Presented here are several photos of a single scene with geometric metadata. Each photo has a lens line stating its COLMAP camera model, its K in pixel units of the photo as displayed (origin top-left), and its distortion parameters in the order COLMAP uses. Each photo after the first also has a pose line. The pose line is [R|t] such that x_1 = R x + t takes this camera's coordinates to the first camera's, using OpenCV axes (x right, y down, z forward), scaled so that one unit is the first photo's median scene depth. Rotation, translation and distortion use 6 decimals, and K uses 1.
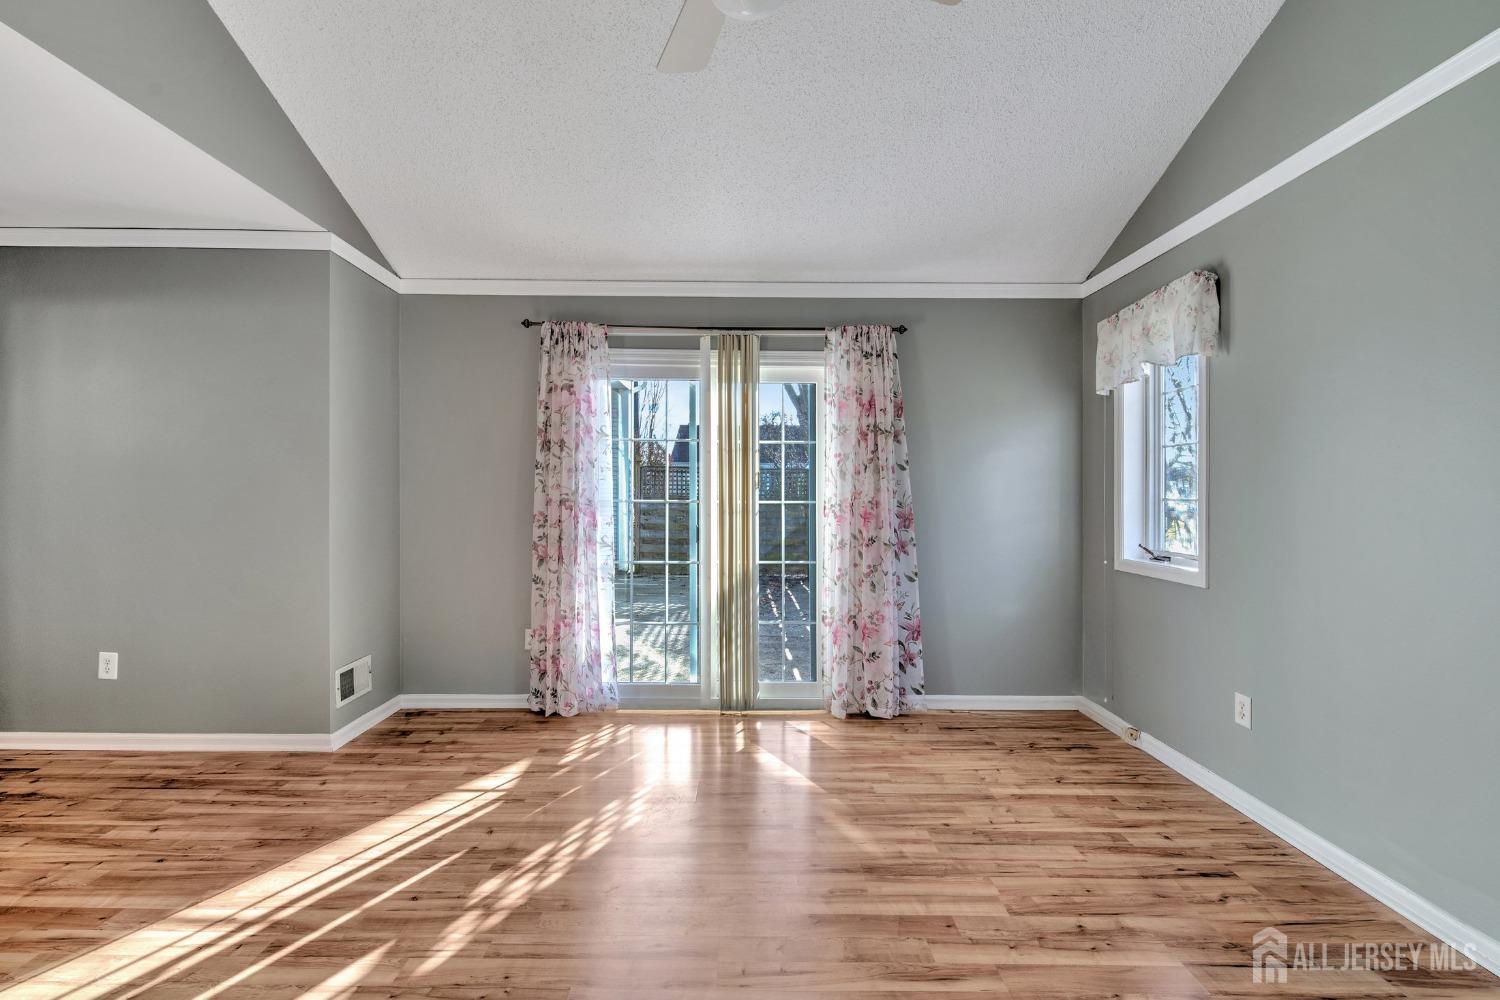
lens RADIAL K [[641.7, 0, 747.0], [0, 641.7, 503.4], [0, 0, 1]] dist [0.008026, -0.004533]
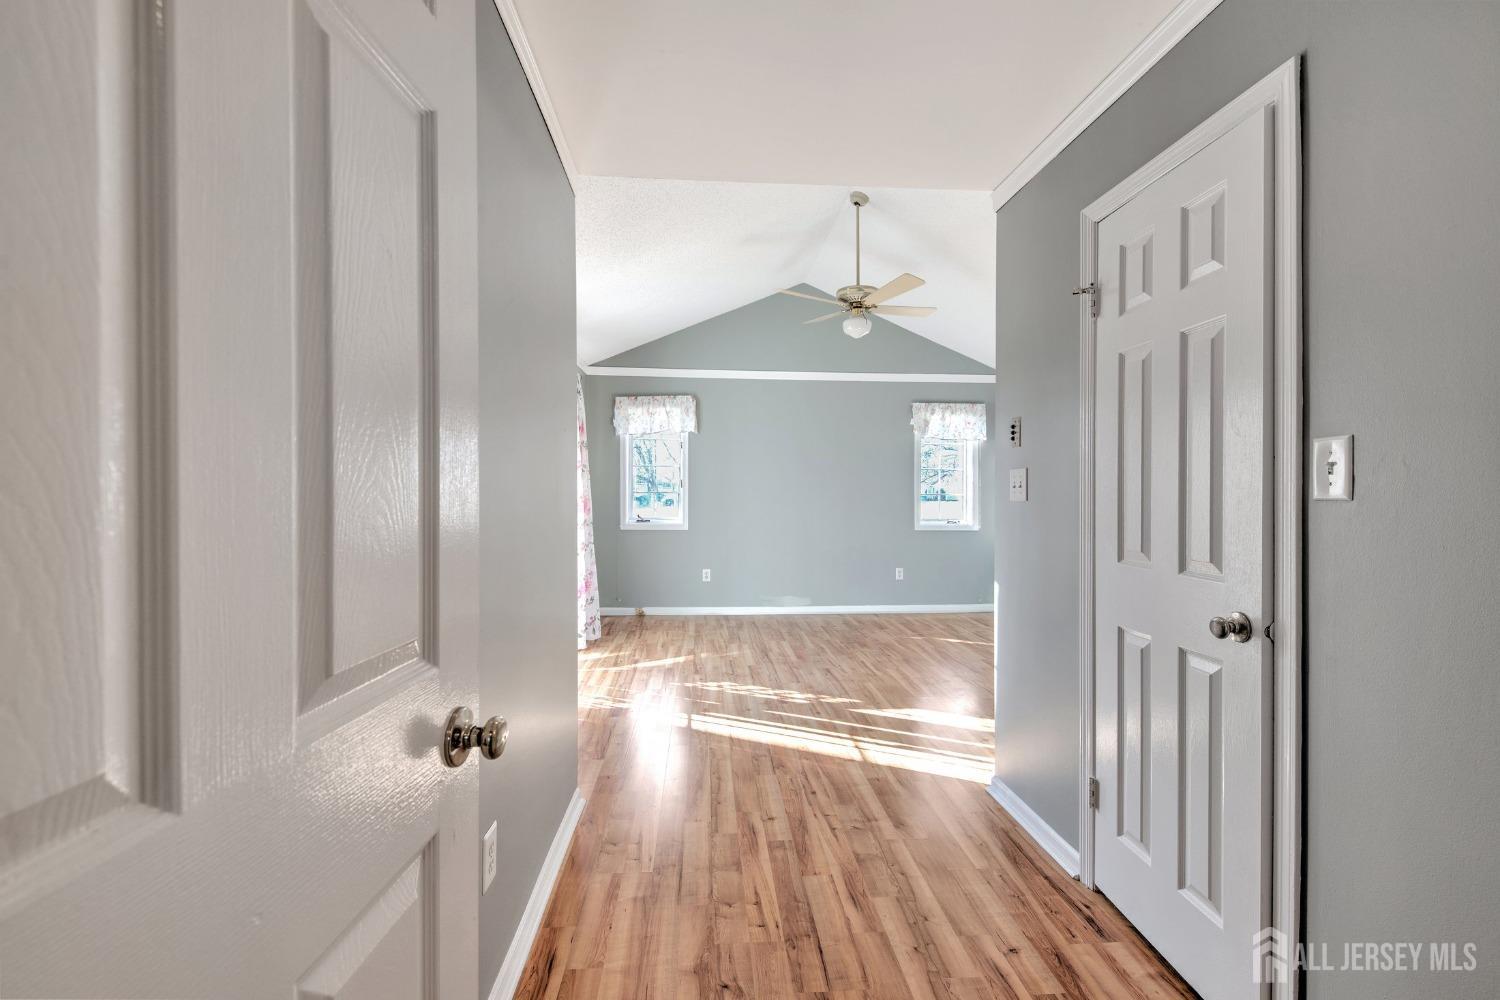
lens RADIAL K [[641.7, 0, 744.7], [0, 641.7, 494.0], [0, 0, 1]] dist [0.008026, -0.004533]
pose [[-0.068555, -0.007022, 0.997623, -1.847112], [0.002978, 0.999969, 0.007243, -0.021555], [-0.997643, 0.003468, -0.068532, 1.055672]]
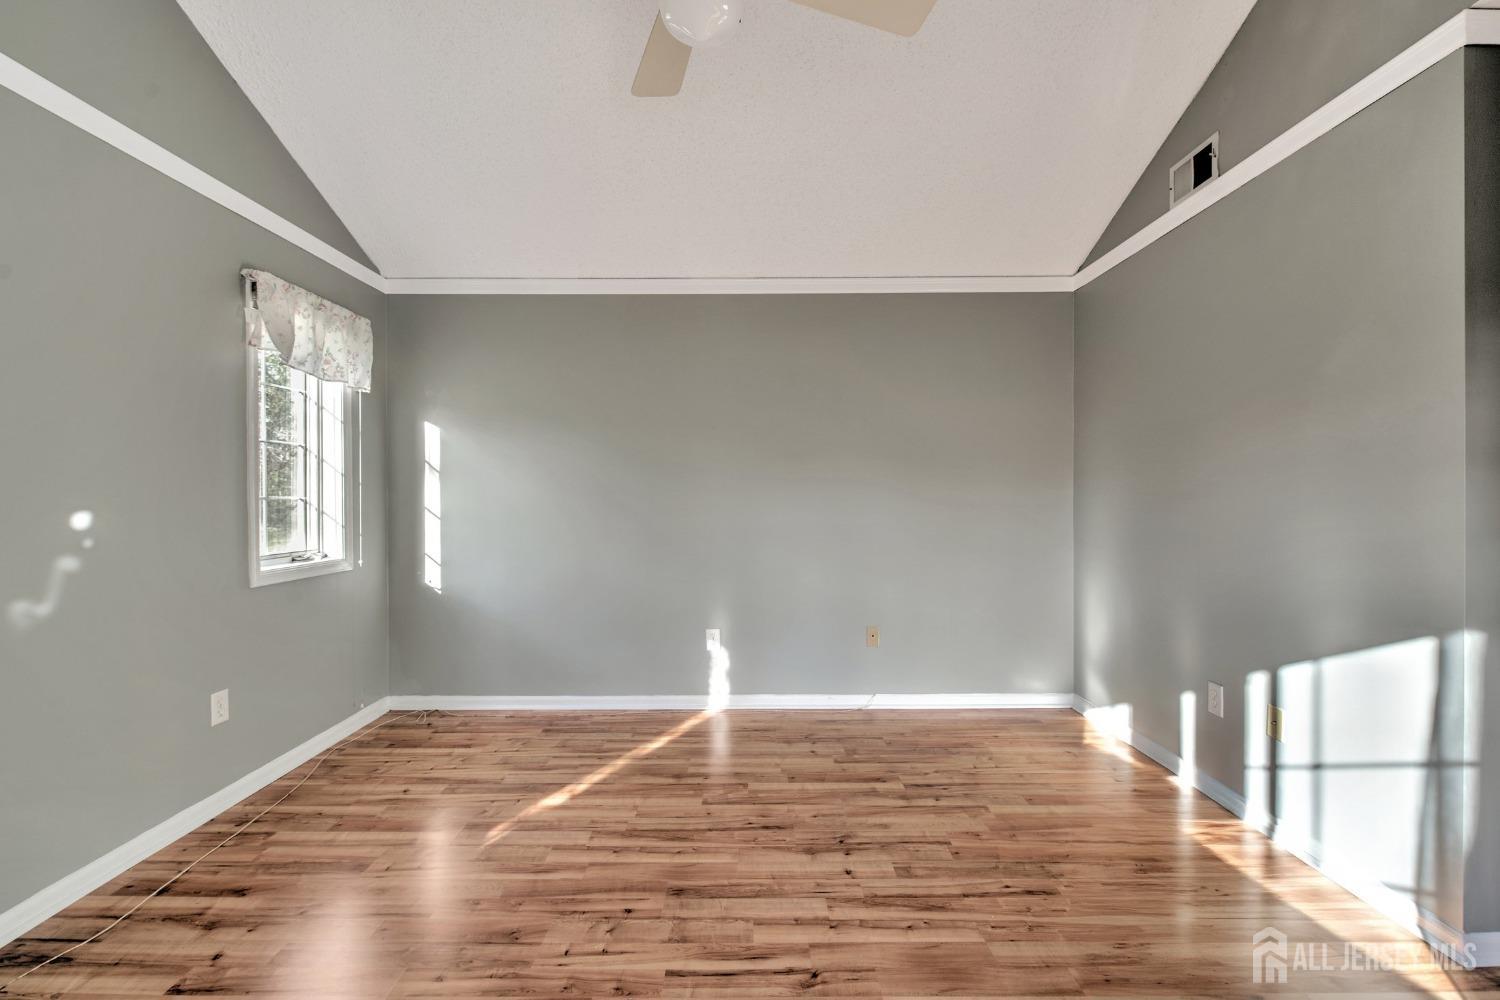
lens RADIAL K [[641.7, 0, 753.4], [0, 641.7, 495.1], [0, 0, 1]] dist [0.008026, -0.004533]
pose [[-0.999996, -0.002709, -0.000753, -0.048250], [-0.002720, 0.999892, 0.014475, -0.023498], [0.000714, 0.014477, -0.999895, 1.251897]]
